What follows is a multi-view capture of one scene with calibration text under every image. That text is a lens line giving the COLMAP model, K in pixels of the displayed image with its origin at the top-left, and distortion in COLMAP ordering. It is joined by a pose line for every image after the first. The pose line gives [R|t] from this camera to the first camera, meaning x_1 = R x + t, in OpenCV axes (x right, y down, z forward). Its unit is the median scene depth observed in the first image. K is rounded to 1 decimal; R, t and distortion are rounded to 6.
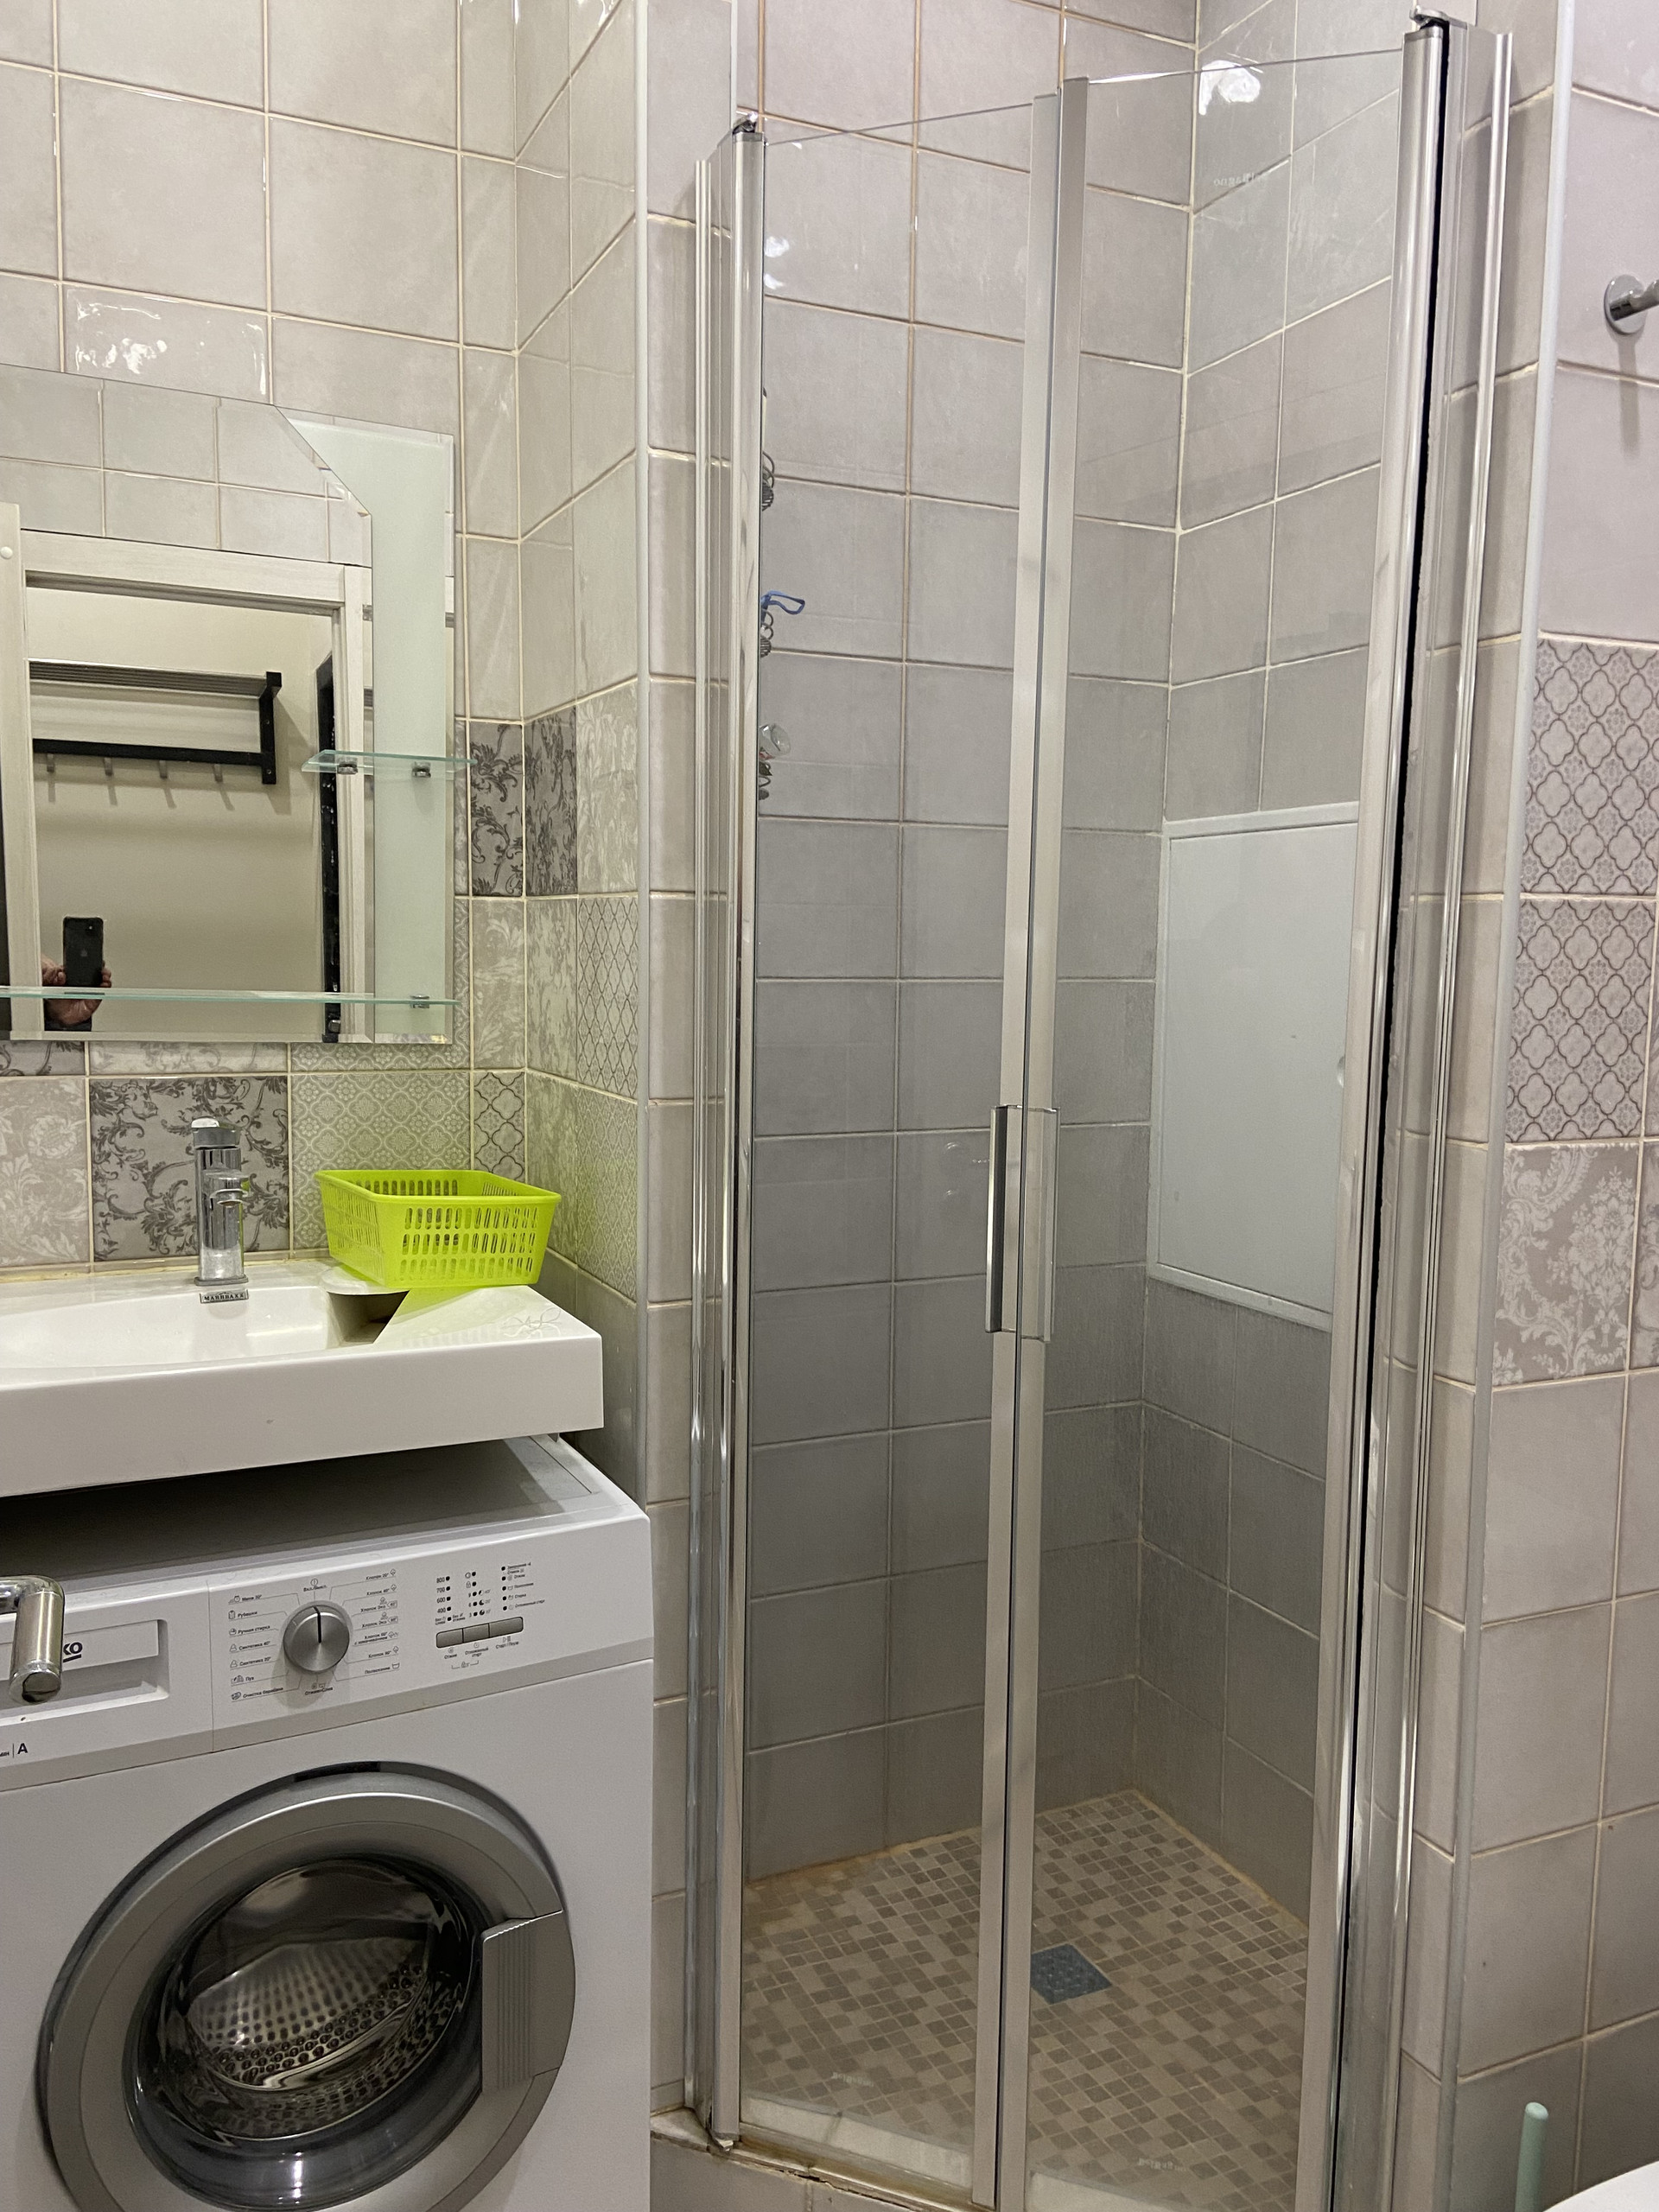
lens RADIAL K [[1667.9, 0, 844.8], [0, 1667.9, 1107.5], [0, 0, 1]] dist [0.133882, -0.176384]
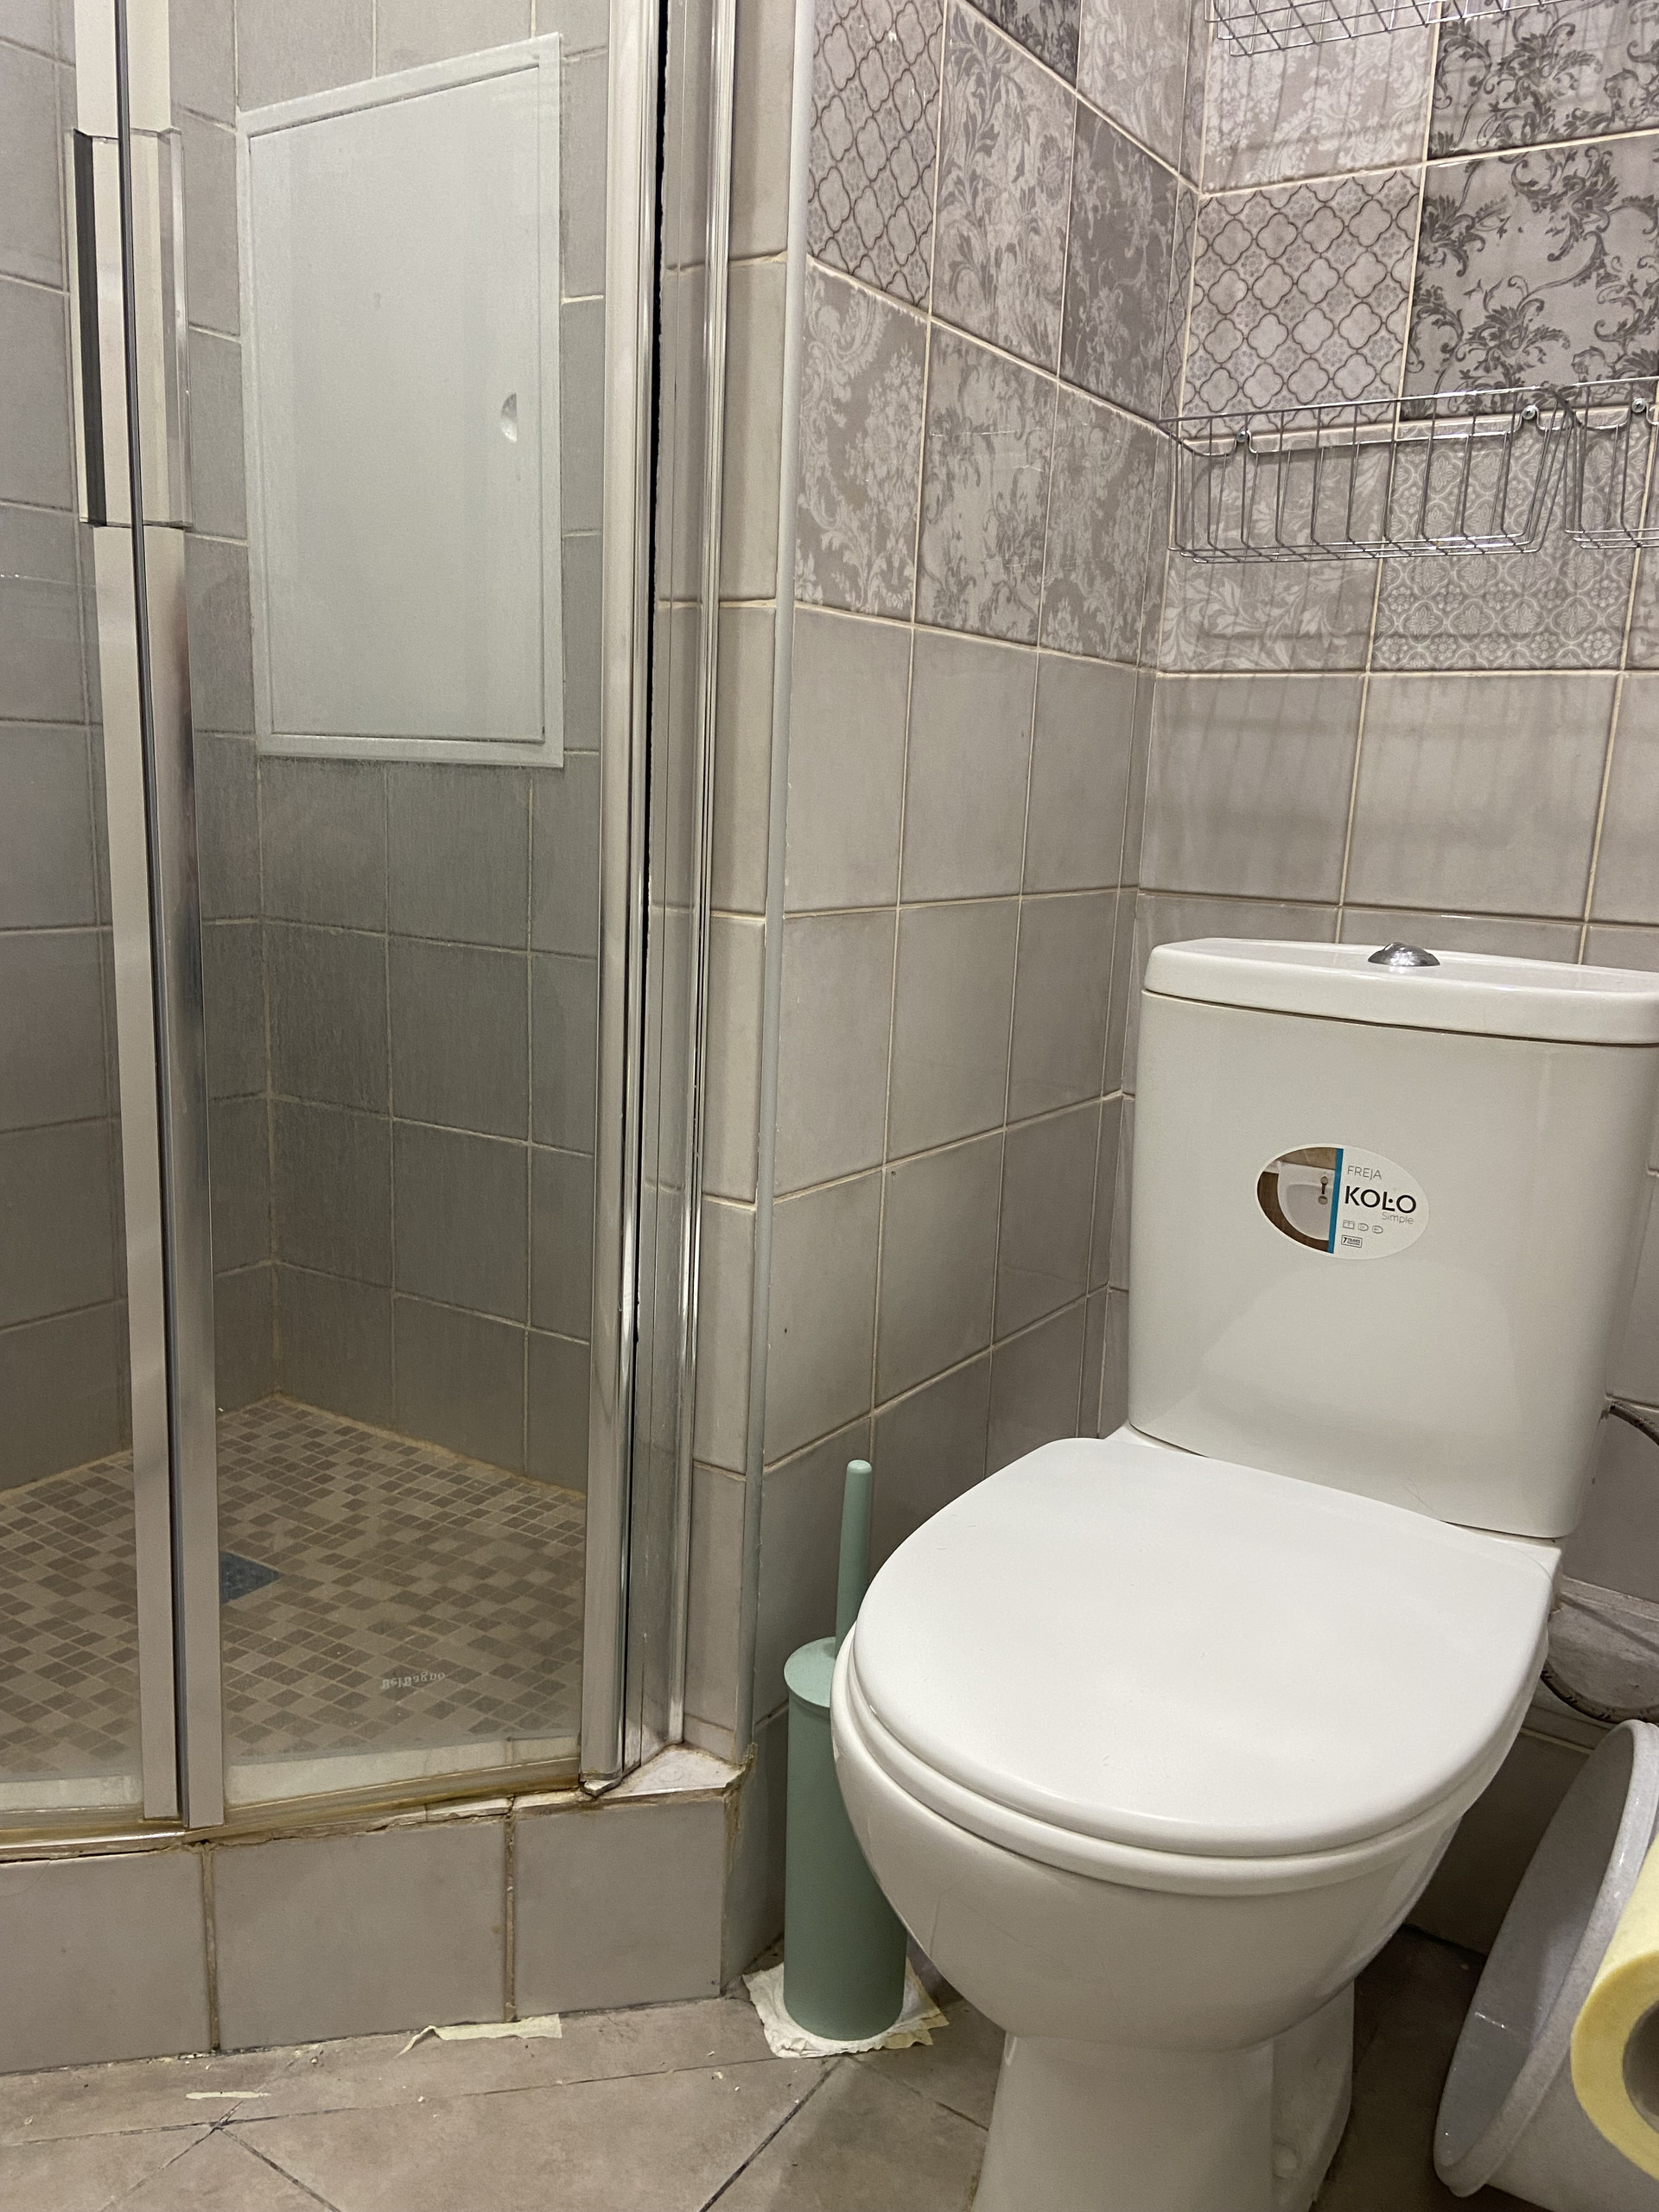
lens RADIAL K [[1667.9, 0, 844.8], [0, 1667.9, 1107.5], [0, 0, 1]] dist [0.133882, -0.176384]
pose [[0.845984, -0.087931, 0.525908, -0.030475], [0.026830, 0.992079, 0.122715, 0.285770], [-0.532532, -0.089705, 0.841643, 0.287976]]
